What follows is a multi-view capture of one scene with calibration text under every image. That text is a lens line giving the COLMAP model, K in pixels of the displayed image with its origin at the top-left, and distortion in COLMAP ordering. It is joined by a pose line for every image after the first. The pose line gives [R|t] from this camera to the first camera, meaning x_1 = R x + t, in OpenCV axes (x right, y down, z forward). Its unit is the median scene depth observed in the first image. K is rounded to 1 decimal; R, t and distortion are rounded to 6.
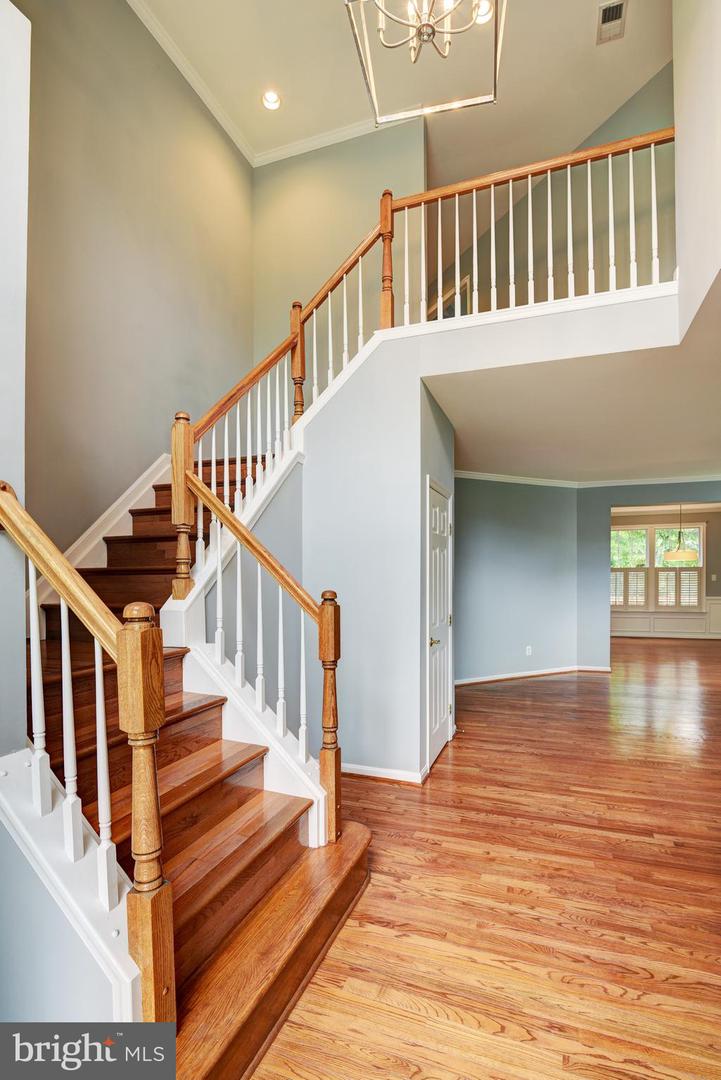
lens RADIAL K [[503.7, 0, 370.4], [0, 503.7, 583.8], [0, 0, 1]] dist [-0.019392, 0.001894]
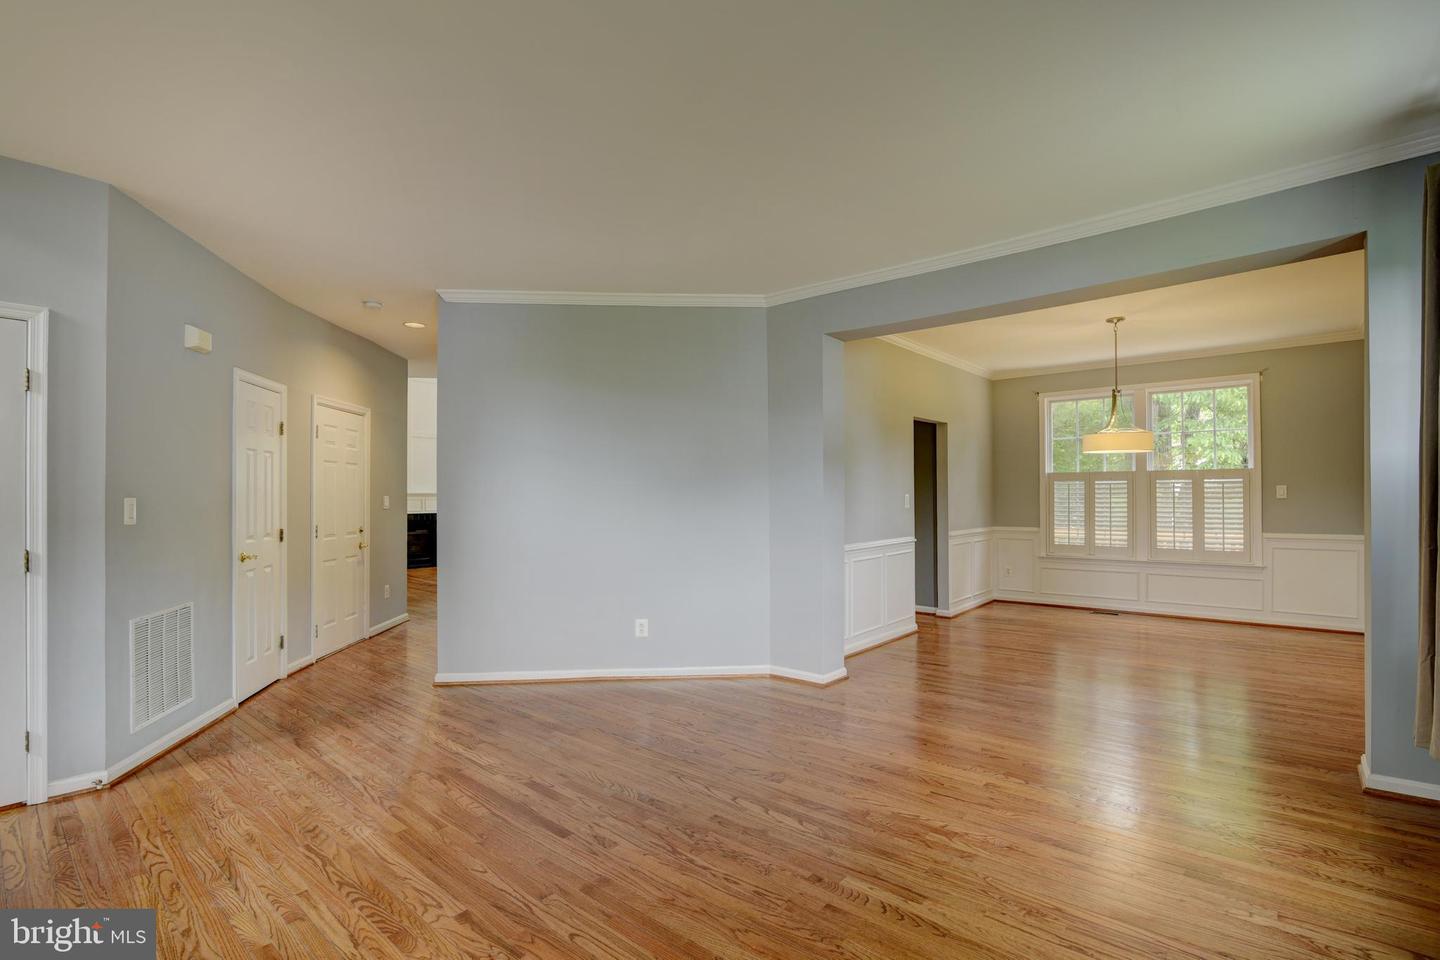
lens RADIAL K [[671.5, 0, 723.9], [0, 671.5, 482.3], [0, 0, 1]] dist [-0.019392, 0.001894]
pose [[0.939731, -0.004347, -0.341887, 0.405305], [-0.009092, 0.999248, -0.037694, 0.006561], [0.341794, 0.038531, 0.938985, 0.247444]]
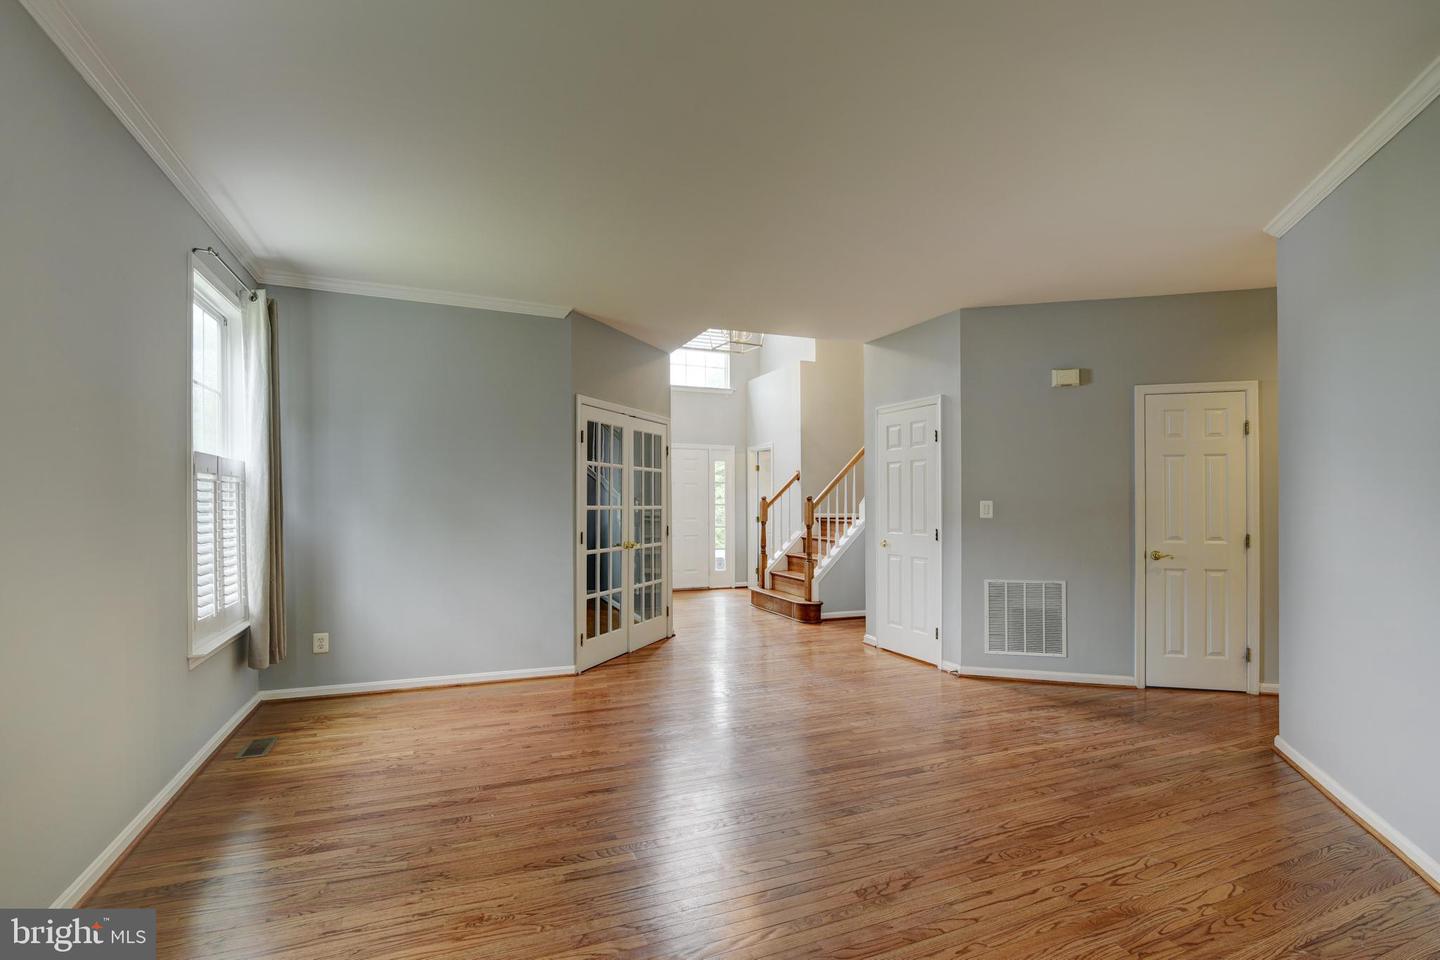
lens RADIAL K [[671.5, 0, 722.8], [0, 671.5, 493.8], [0, 0, 1]] dist [-0.019392, 0.001894]
pose [[-0.734881, -0.000373, -0.678196, 0.499228], [-0.008970, 0.999918, 0.009169, -0.002590], [0.678137, 0.012822, -0.734824, 0.641654]]
